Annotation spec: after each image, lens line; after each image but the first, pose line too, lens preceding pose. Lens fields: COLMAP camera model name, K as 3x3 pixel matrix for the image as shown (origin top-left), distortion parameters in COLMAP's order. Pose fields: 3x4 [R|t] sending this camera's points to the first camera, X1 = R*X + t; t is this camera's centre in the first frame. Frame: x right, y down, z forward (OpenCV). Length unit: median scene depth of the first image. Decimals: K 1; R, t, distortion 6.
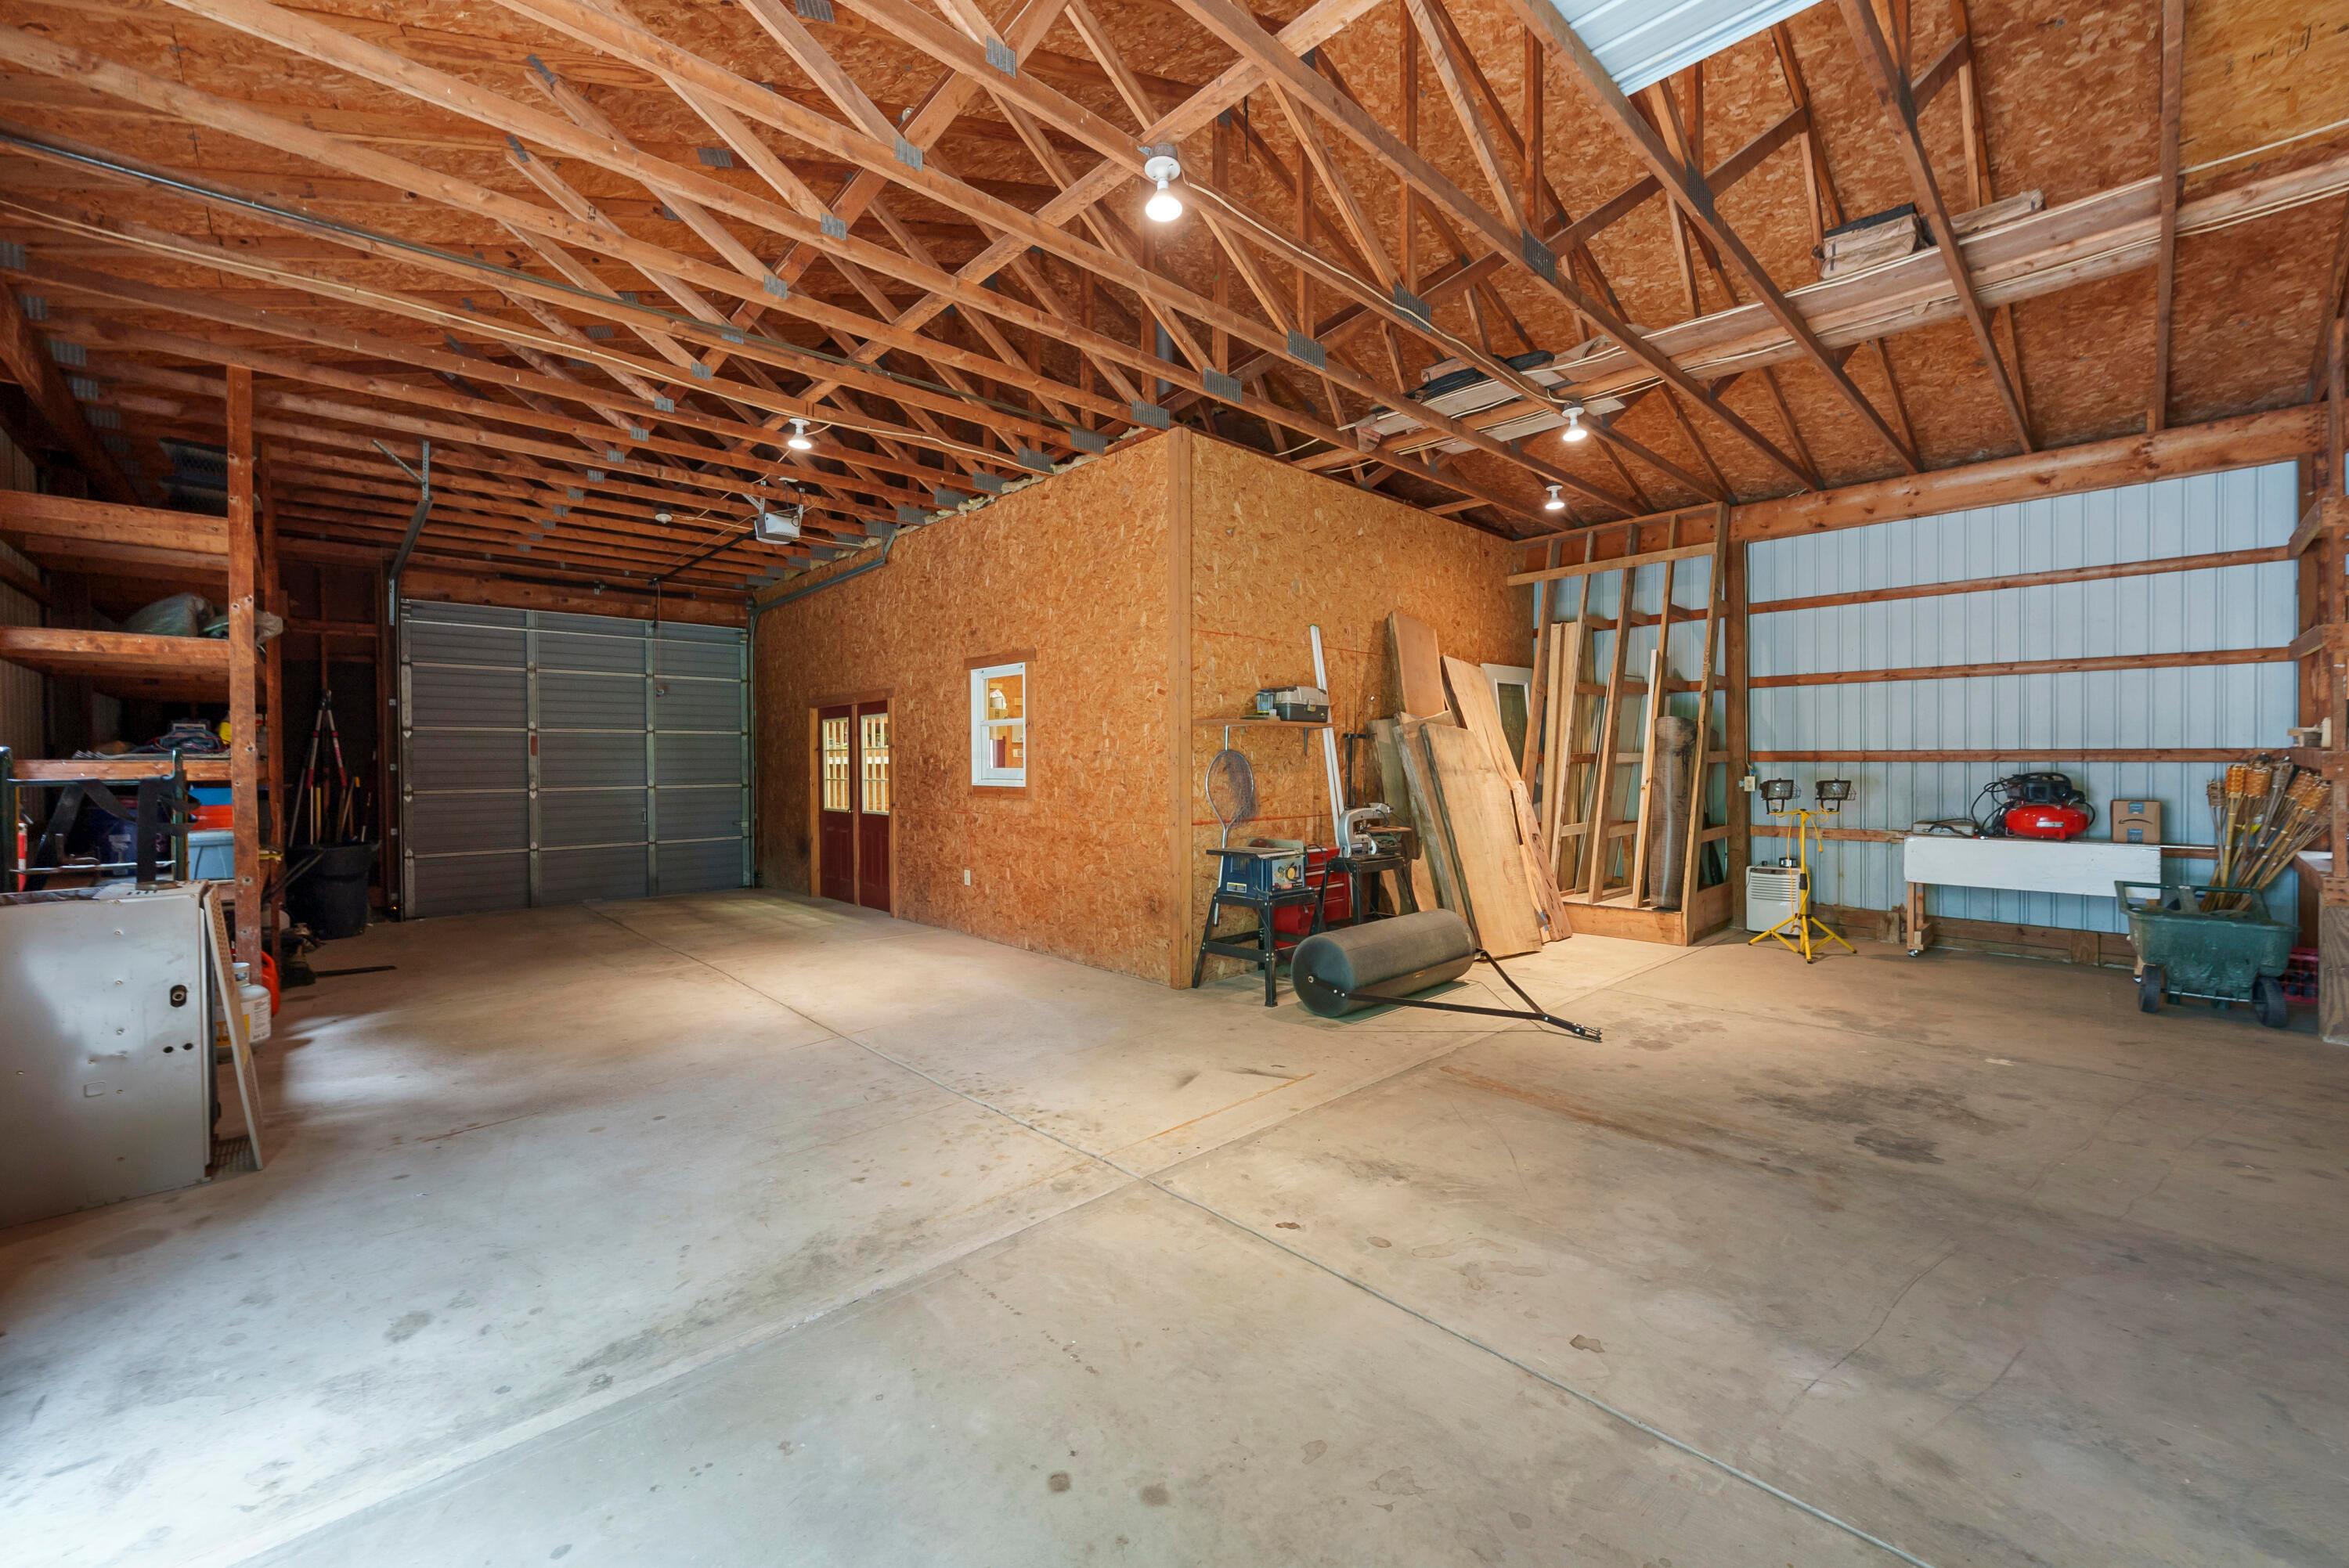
lens RADIAL K [[937.9, 0, 1172.1], [0, 937.9, 774.2], [0, 0, 1]] dist [0.002127, 0.000059]
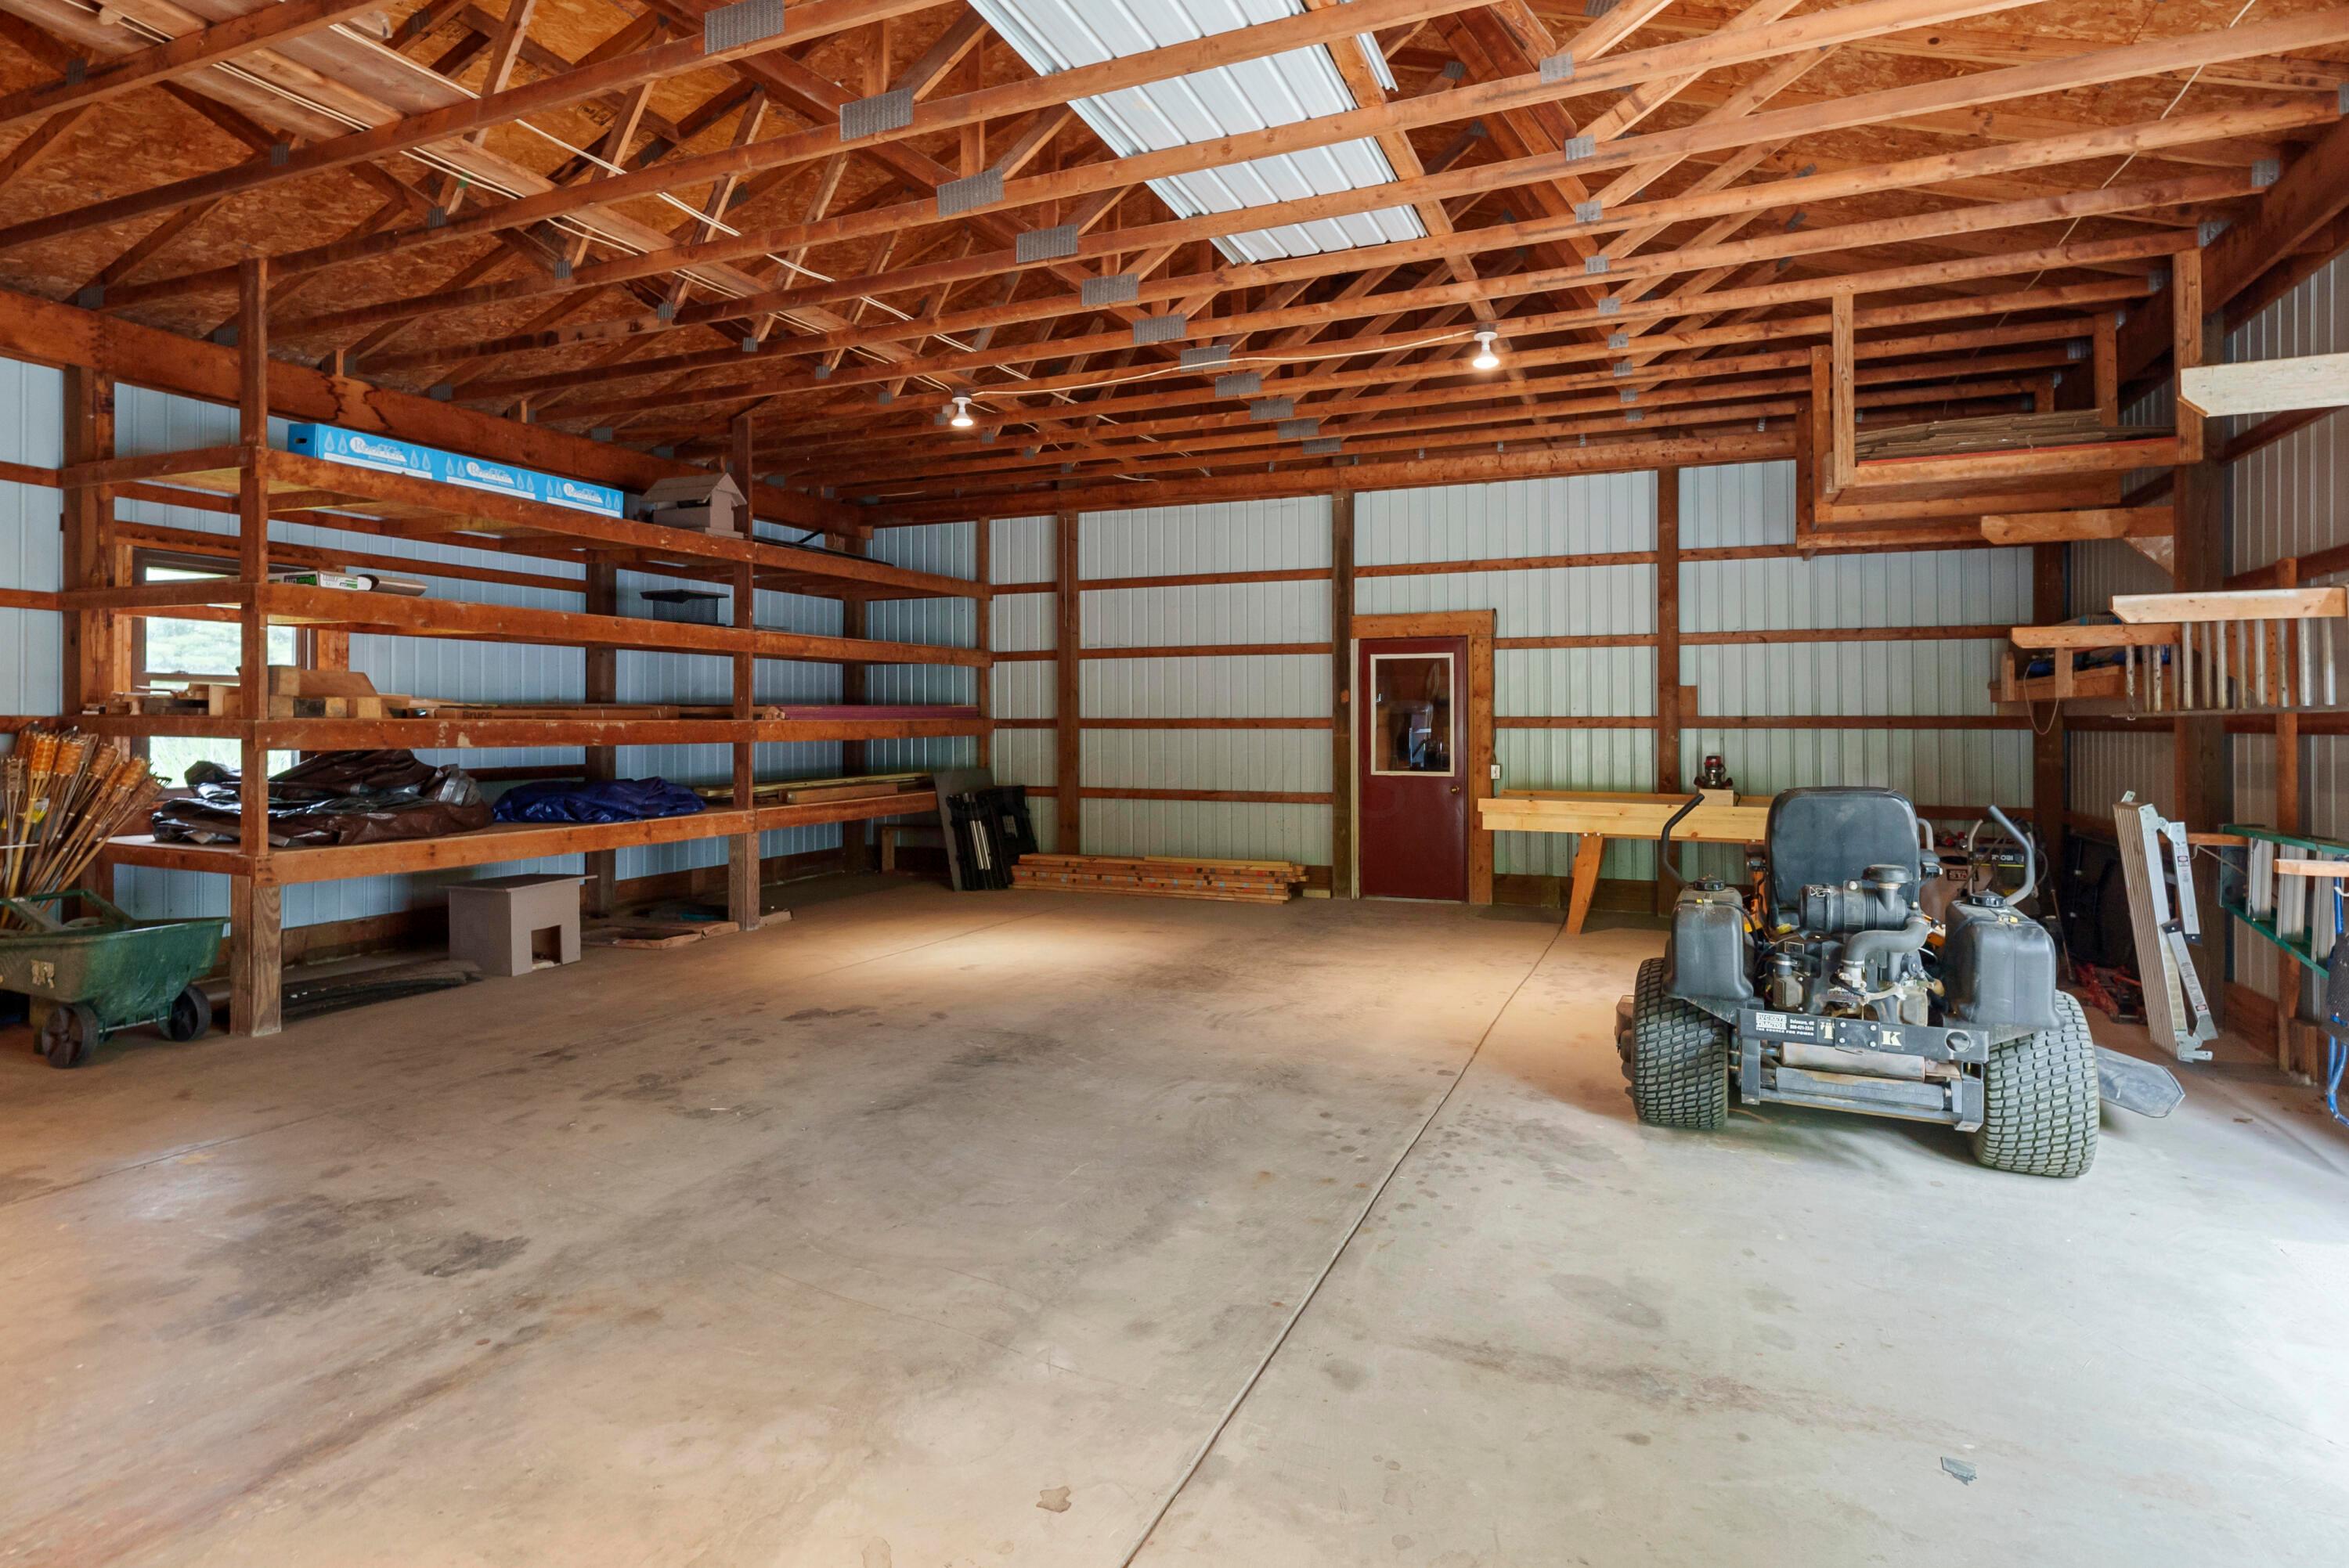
lens RADIAL K [[1199.5, 0, 1176.3], [0, 1199.5, 711.9], [0, 0, 1]] dist [0.004629, -0.000414]
pose [[-0.397091, 0.014124, 0.917670, -0.364444], [0.016758, 0.999826, -0.008137, -0.020576], [-0.917626, 0.012147, -0.397259, 0.922028]]
